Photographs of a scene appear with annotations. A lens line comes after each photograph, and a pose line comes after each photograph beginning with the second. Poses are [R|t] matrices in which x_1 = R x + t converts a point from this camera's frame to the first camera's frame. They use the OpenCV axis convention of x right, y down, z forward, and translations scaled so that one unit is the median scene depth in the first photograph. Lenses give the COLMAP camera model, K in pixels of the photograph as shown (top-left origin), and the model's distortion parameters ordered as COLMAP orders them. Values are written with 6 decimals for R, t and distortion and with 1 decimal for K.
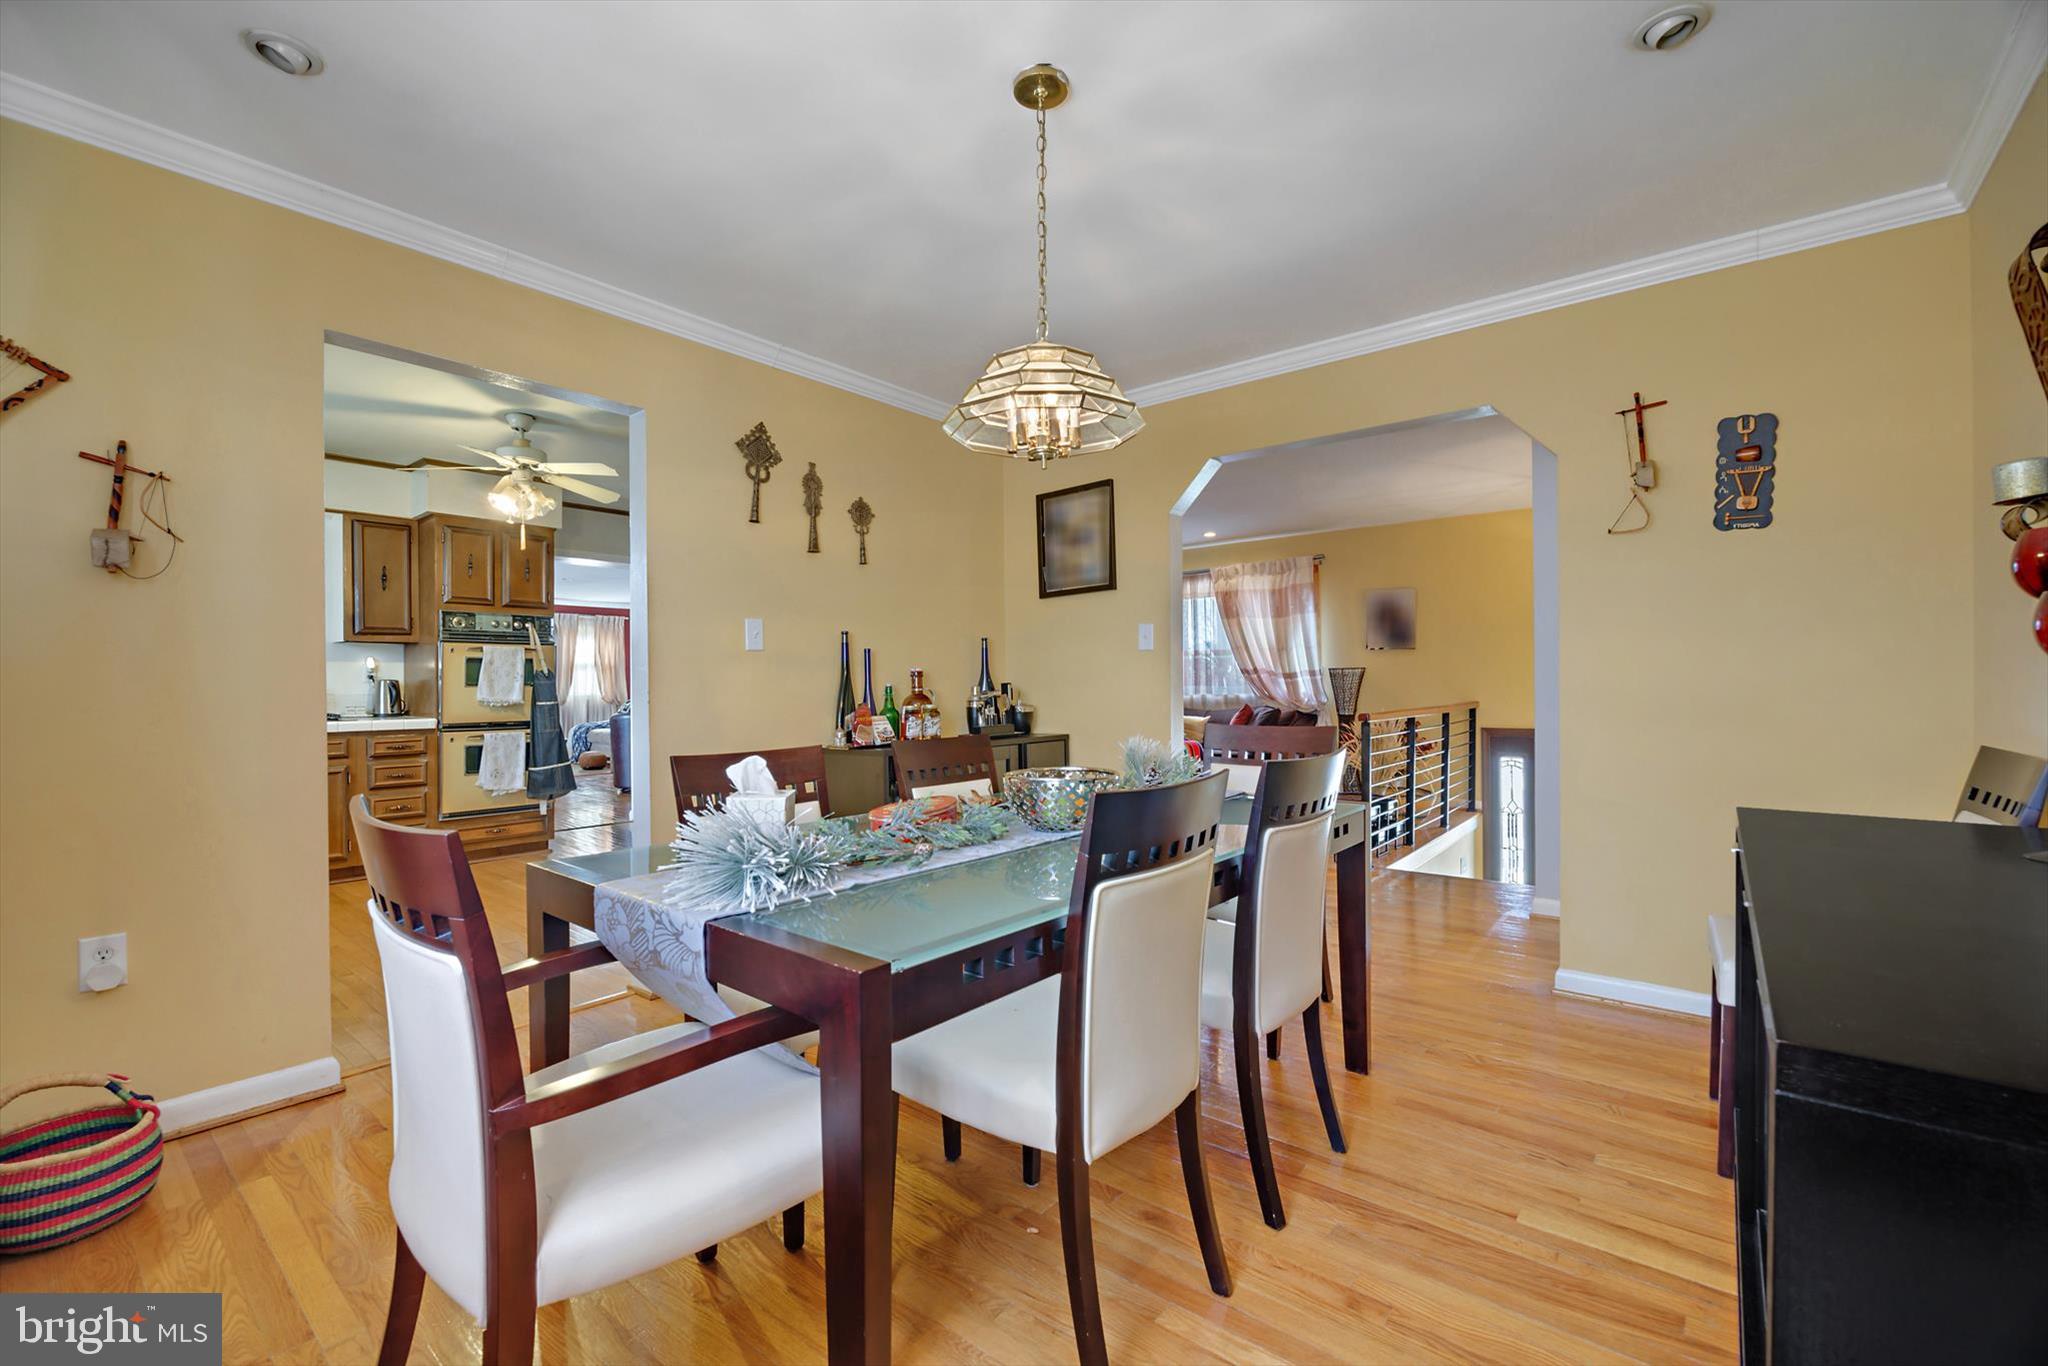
lens RADIAL K [[846.4, 0, 986.2], [0, 846.4, 682.7], [0, 0, 1]] dist [0.004385, -0.001551]
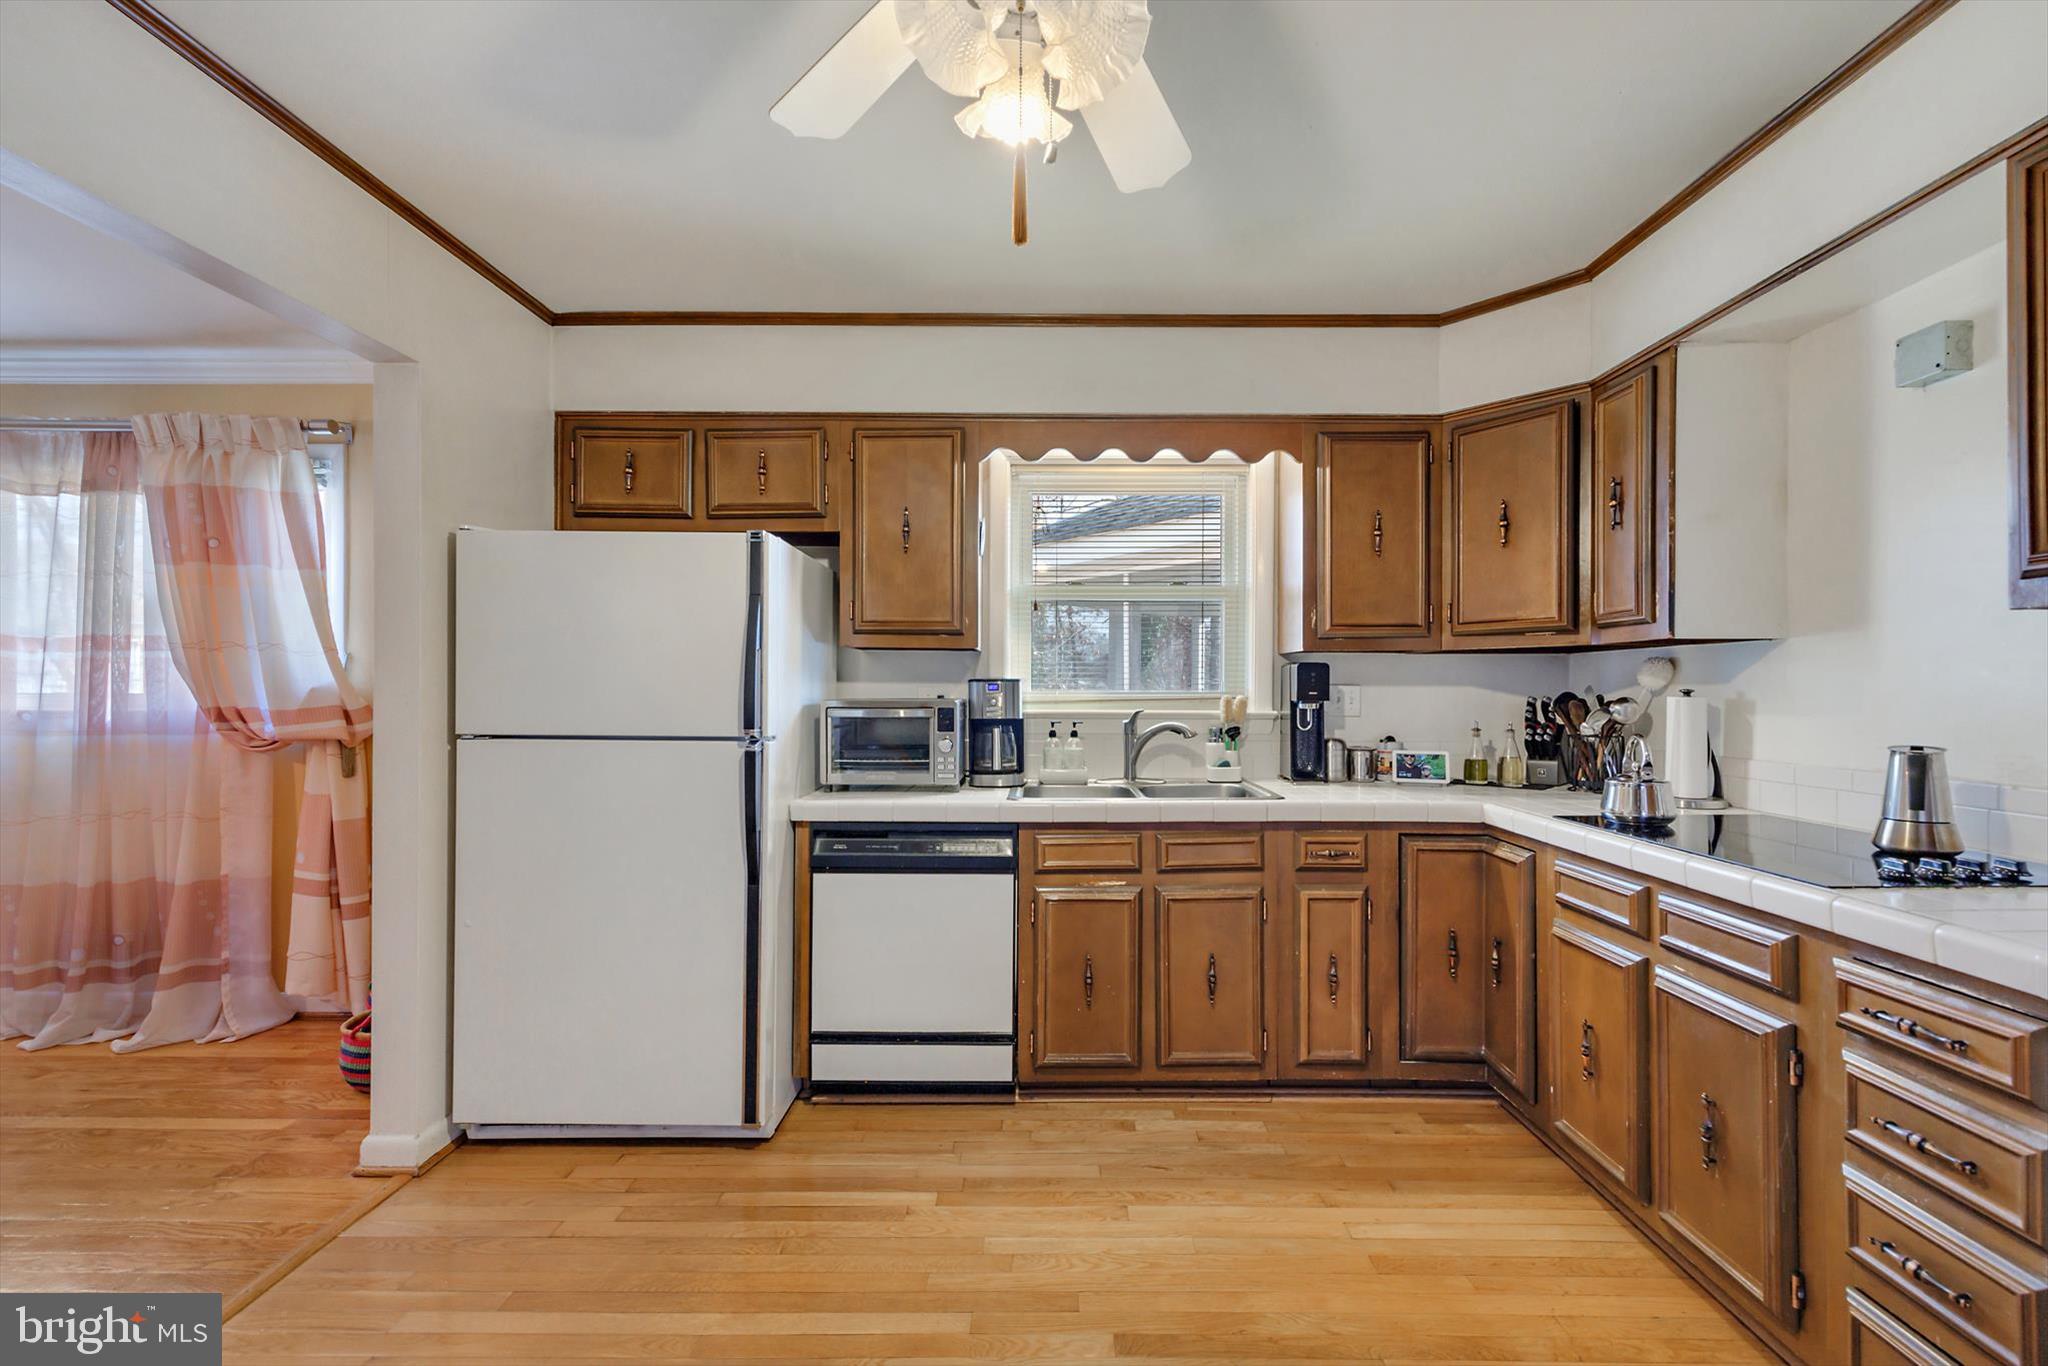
lens RADIAL K [[846.4, 0, 1036.9], [0, 846.4, 686.8], [0, 0, 1]] dist [0.004385, -0.001551]
pose [[-0.761336, 0.001778, -0.648355, -0.316836], [0.001508, 0.999998, 0.000971, -0.023791], [0.648356, -0.000239, -0.761337, 0.968949]]
